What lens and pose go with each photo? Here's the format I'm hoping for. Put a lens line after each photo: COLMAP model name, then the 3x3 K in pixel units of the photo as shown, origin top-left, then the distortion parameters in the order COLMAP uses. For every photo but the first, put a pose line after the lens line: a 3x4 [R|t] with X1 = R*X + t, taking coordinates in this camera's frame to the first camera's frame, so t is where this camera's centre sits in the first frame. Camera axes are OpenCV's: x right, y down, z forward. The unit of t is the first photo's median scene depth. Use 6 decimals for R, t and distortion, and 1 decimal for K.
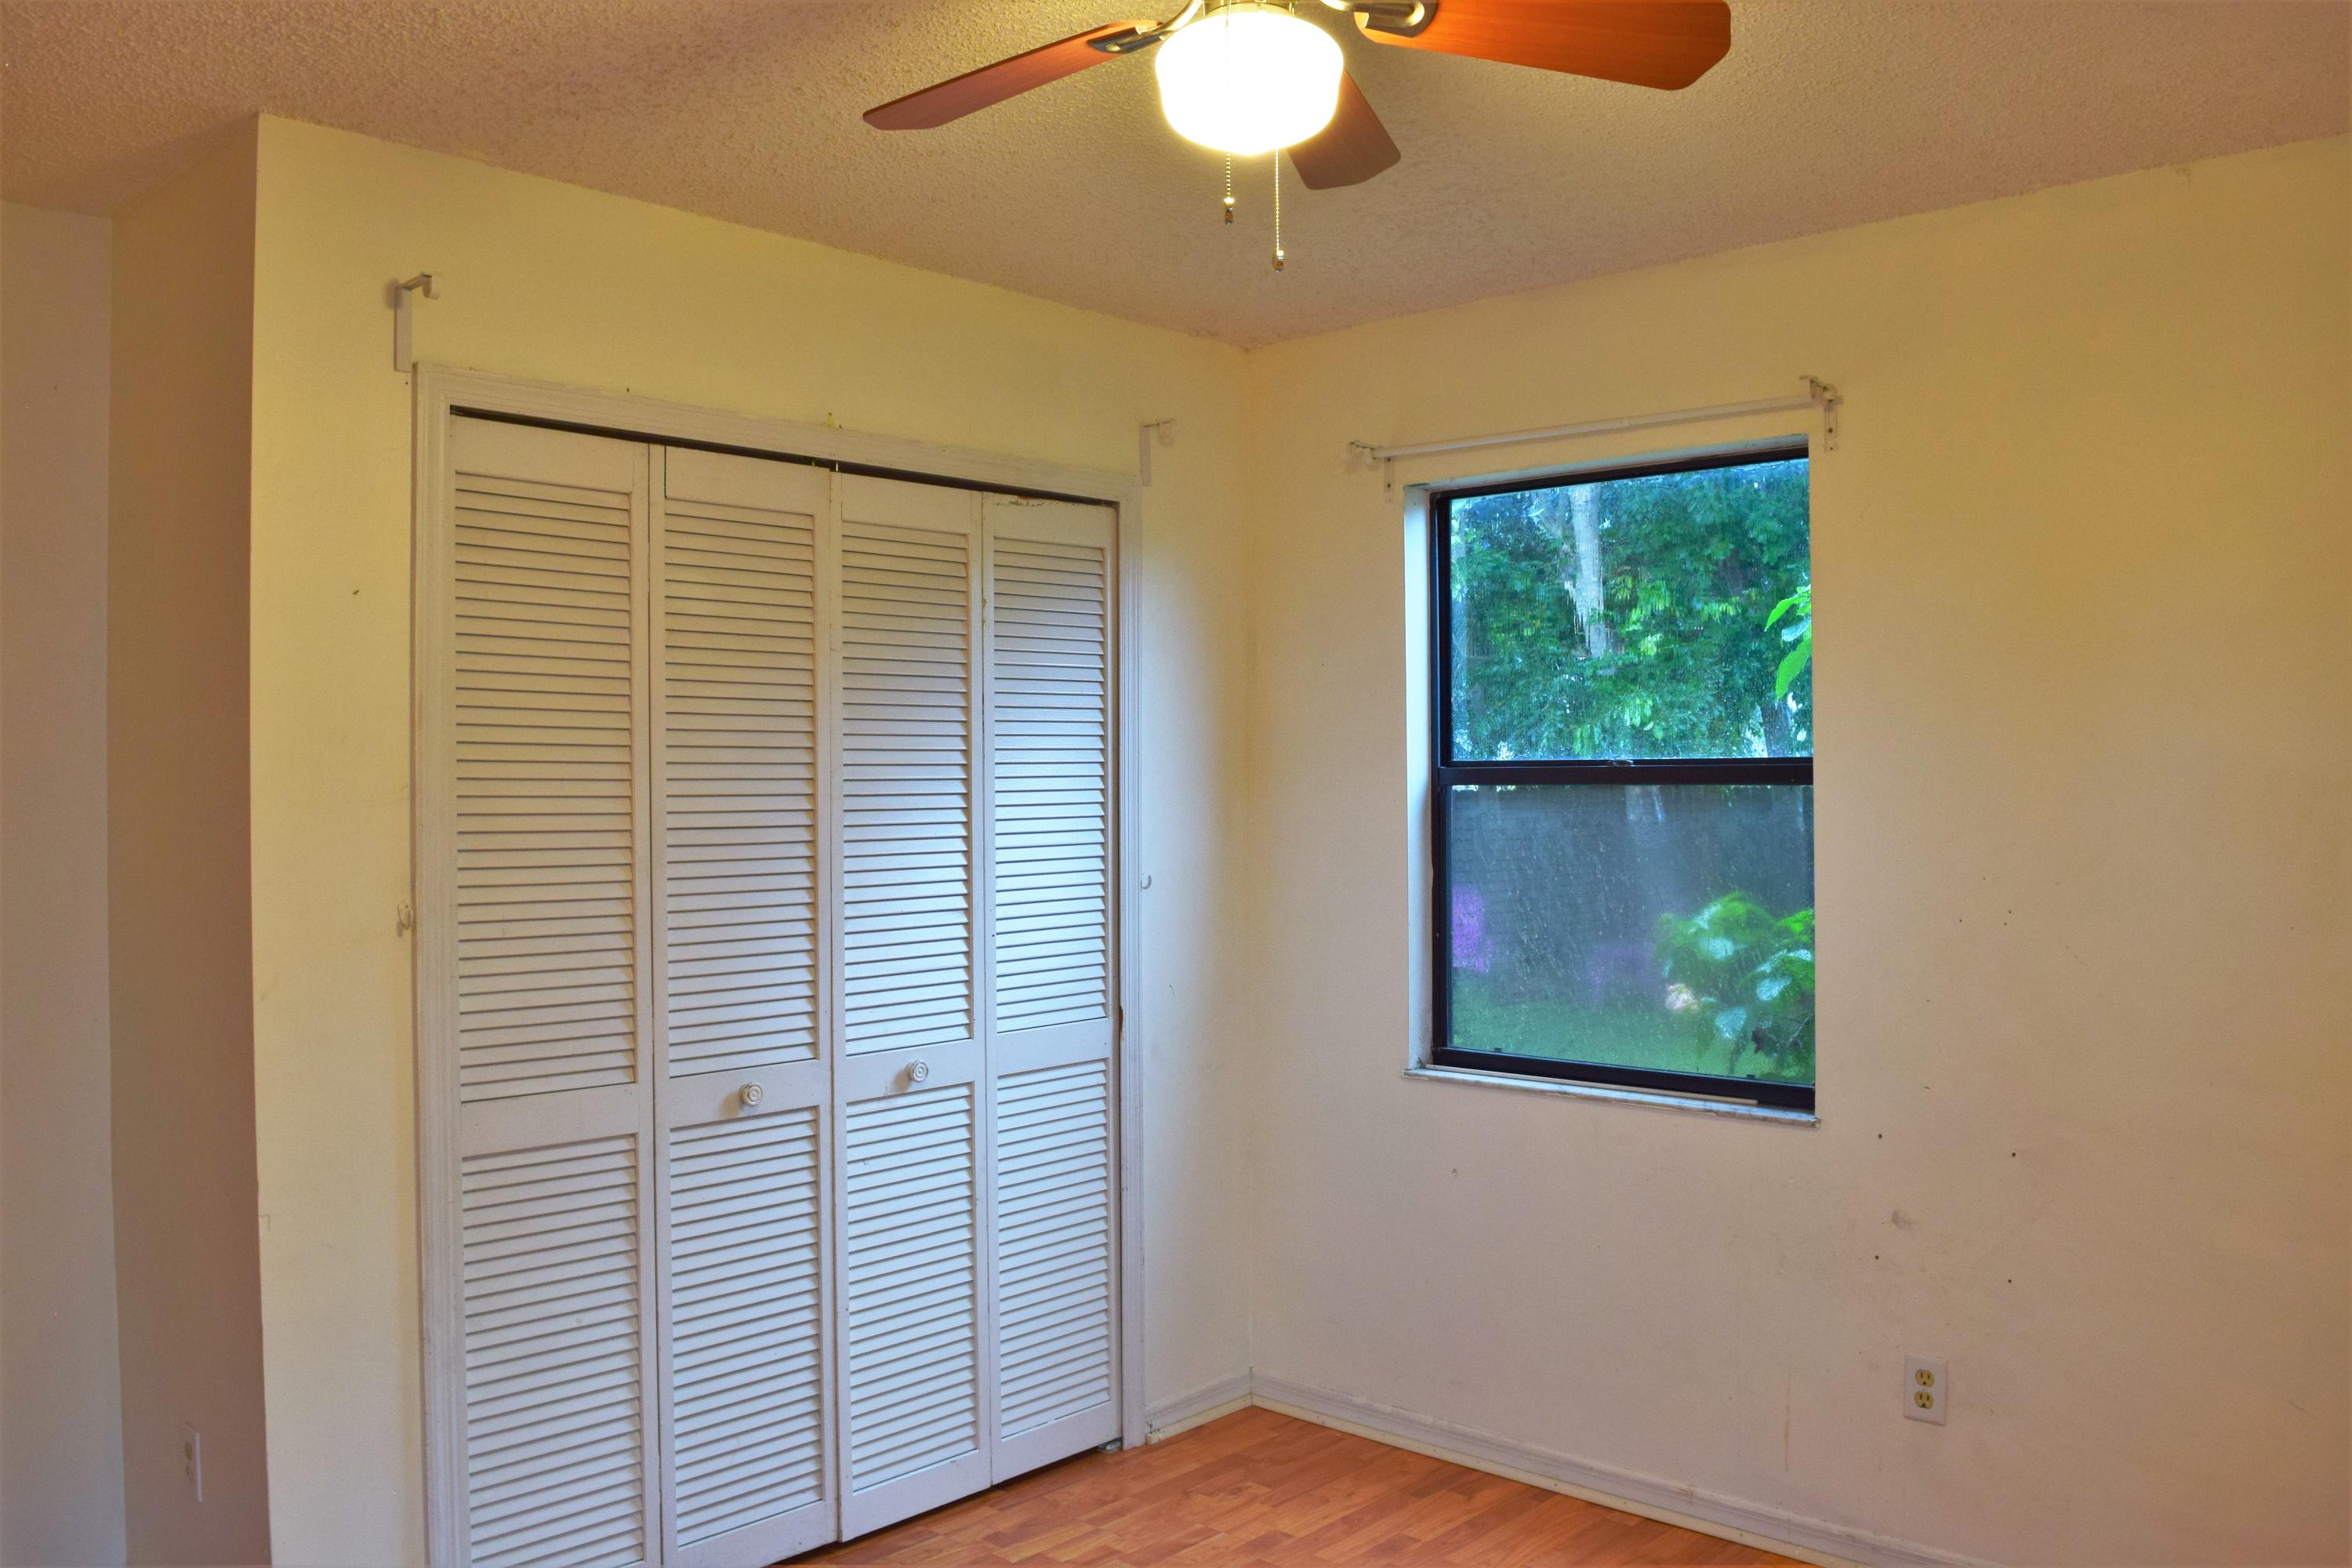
lens RADIAL K [[1886.0, 0, 1174.0], [0, 1886.0, 780.9], [0, 0, 1]] dist [-0.086489, -0.005131]
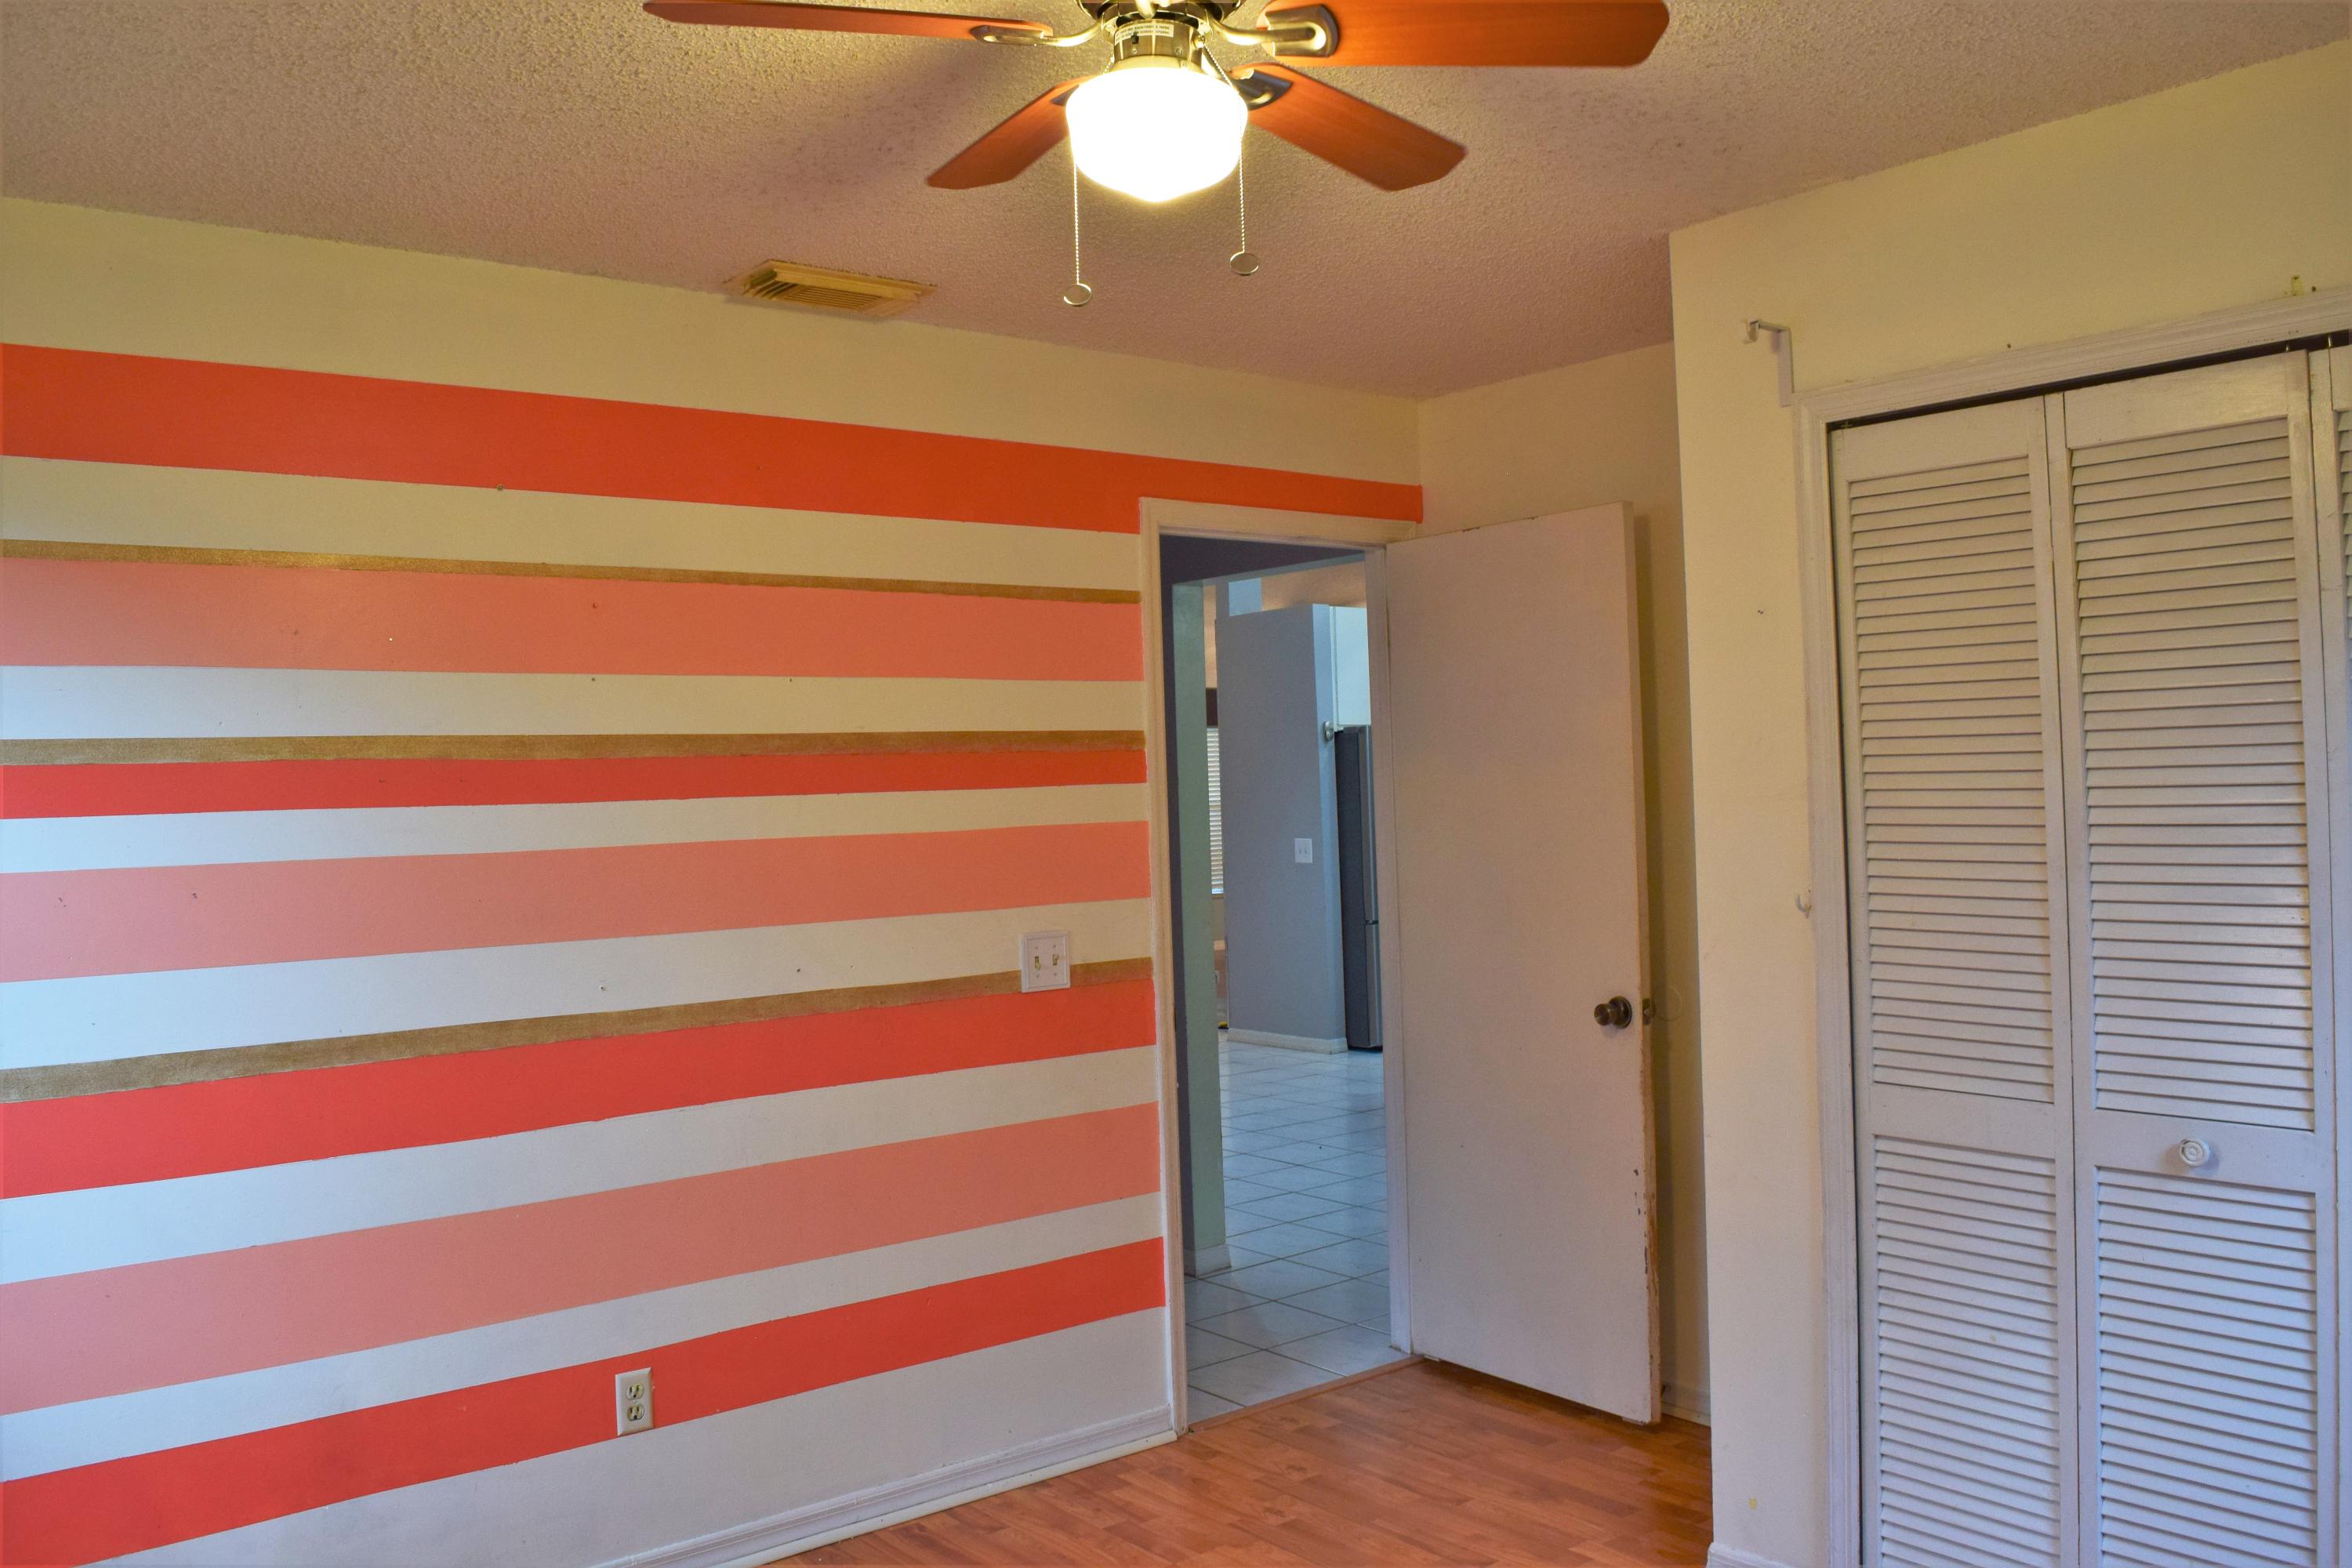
lens RADIAL K [[1886.0, 0, 1175.0], [0, 1886.0, 786.8], [0, 0, 1]] dist [-0.086489, -0.005131]
pose [[-0.156315, 0.002362, -0.987704, 0.671351], [0.023623, 0.999720, -0.001348, -0.001213], [0.987425, -0.023544, -0.156327, 0.736384]]
